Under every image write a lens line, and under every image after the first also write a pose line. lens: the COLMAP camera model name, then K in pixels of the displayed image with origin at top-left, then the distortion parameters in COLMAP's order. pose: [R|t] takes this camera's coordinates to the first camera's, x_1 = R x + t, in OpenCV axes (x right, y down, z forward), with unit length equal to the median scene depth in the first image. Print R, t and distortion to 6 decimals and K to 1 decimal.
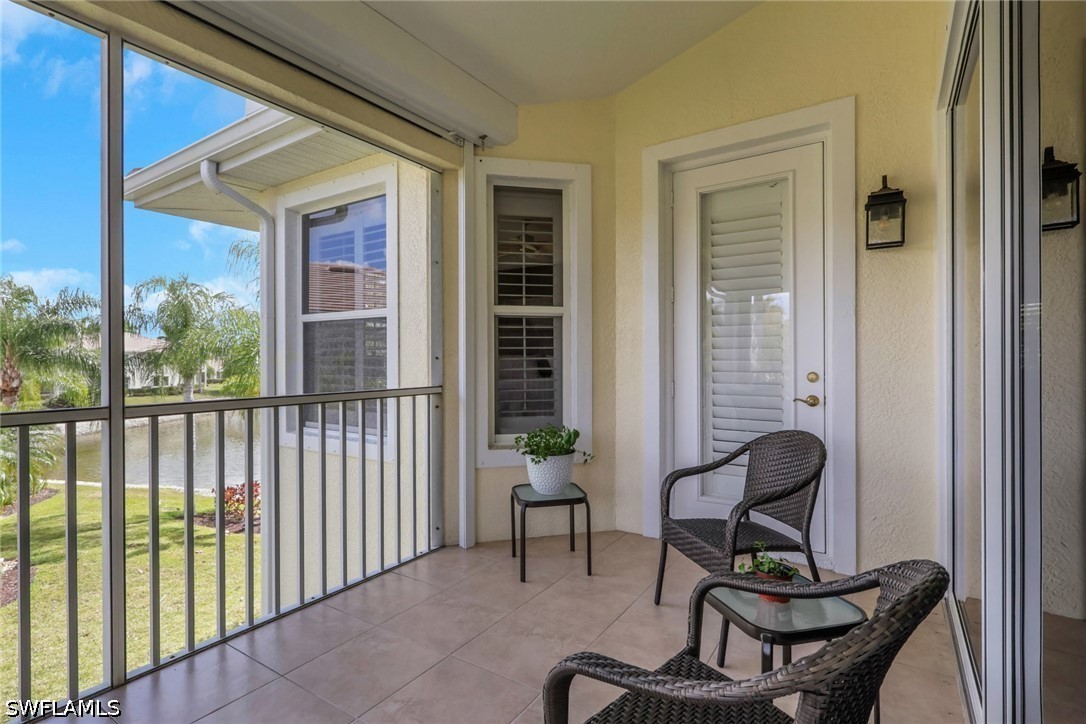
lens RADIAL K [[525.5, 0, 541.0], [0, 525.5, 355.5], [0, 0, 1]] dist [0.003007, 0.000229]
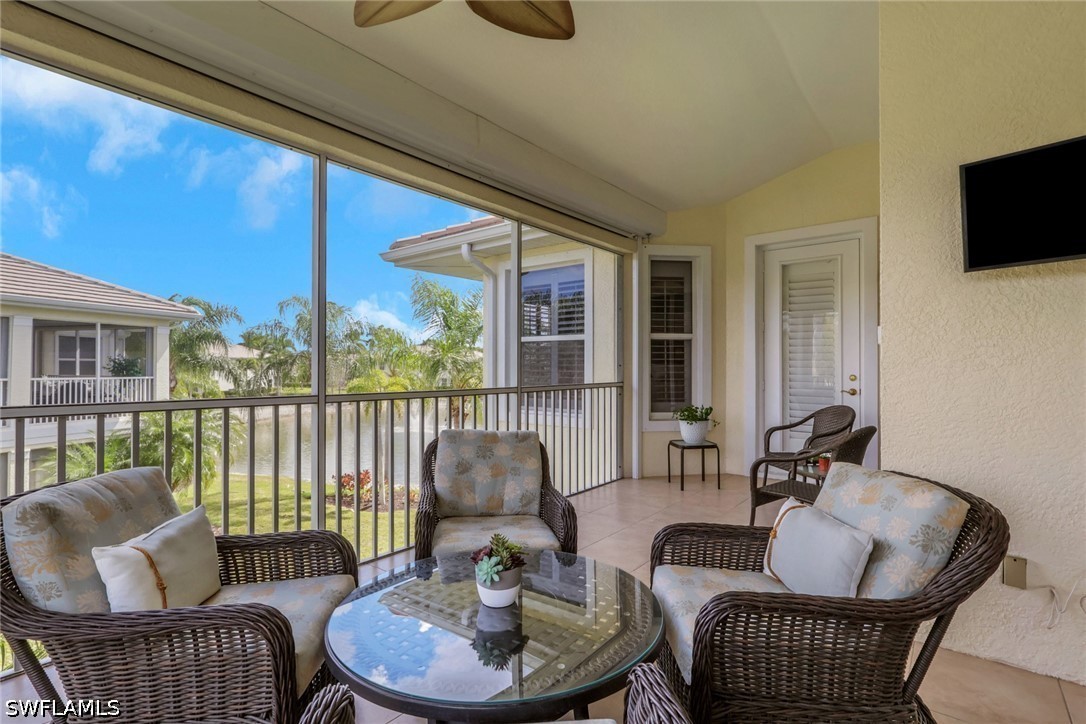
lens RADIAL K [[525.5, 0, 541.6], [0, 525.5, 356.2], [0, 0, 1]] dist [0.003007, 0.000229]
pose [[0.995626, 0.004428, -0.093326, -0.277359], [-0.005532, 0.999918, -0.011571, -0.002662], [0.093267, 0.012037, 0.995568, -0.669517]]
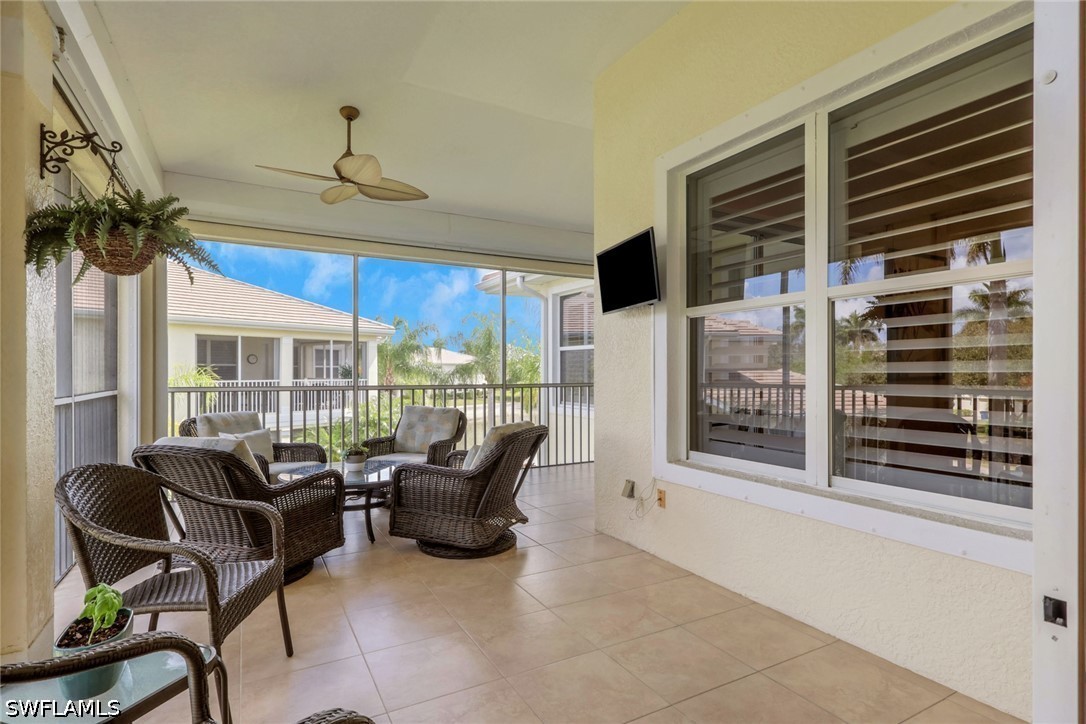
lens RADIAL K [[548.3, 0, 549.3], [0, 548.3, 370.2], [0, 0, 1]] dist [-0.004900, -0.000284]
pose [[0.894041, 0.001521, -0.447983, 0.530744], [0.002355, 0.999964, 0.008095, -0.007628], [0.447980, -0.008292, 0.894005, -1.053623]]
